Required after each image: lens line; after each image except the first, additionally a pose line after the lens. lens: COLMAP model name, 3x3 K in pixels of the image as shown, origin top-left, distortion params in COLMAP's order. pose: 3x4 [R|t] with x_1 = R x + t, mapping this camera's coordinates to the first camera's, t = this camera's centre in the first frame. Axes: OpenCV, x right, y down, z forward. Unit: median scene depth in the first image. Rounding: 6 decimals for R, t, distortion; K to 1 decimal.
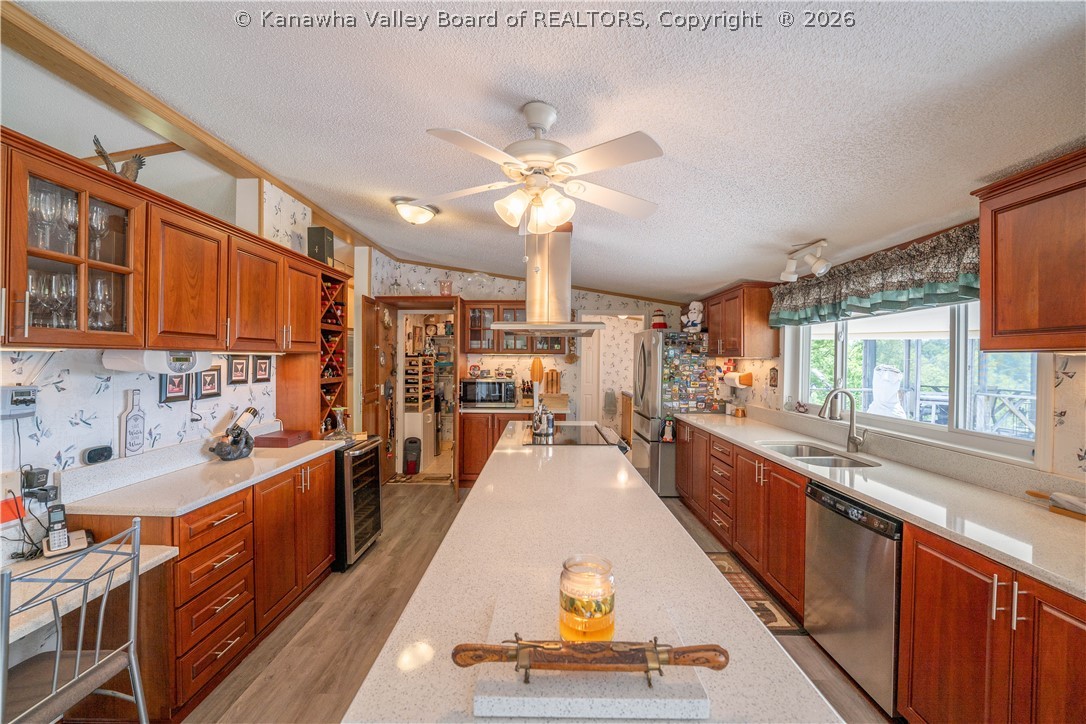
lens RADIAL K [[442.6, 0, 542.1], [0, 442.6, 358.1], [0, 0, 1]] dist [-0.023324, 0.000213]
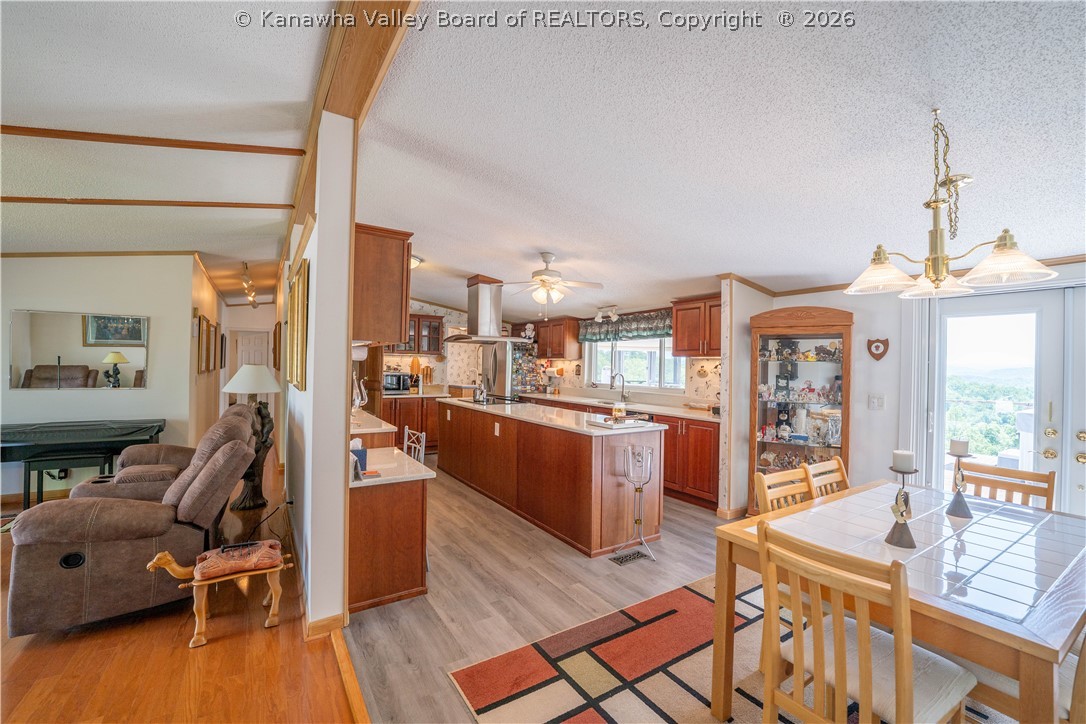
lens RADIAL K [[442.6, 0, 539.7], [0, 442.6, 363.5], [0, 0, 1]] dist [-0.023324, 0.000213]
pose [[0.841322, 0.010760, 0.540428, -0.593529], [-0.012972, 0.999916, 0.000287, 0.018703], [-0.540379, -0.007252, 0.841390, -0.451052]]
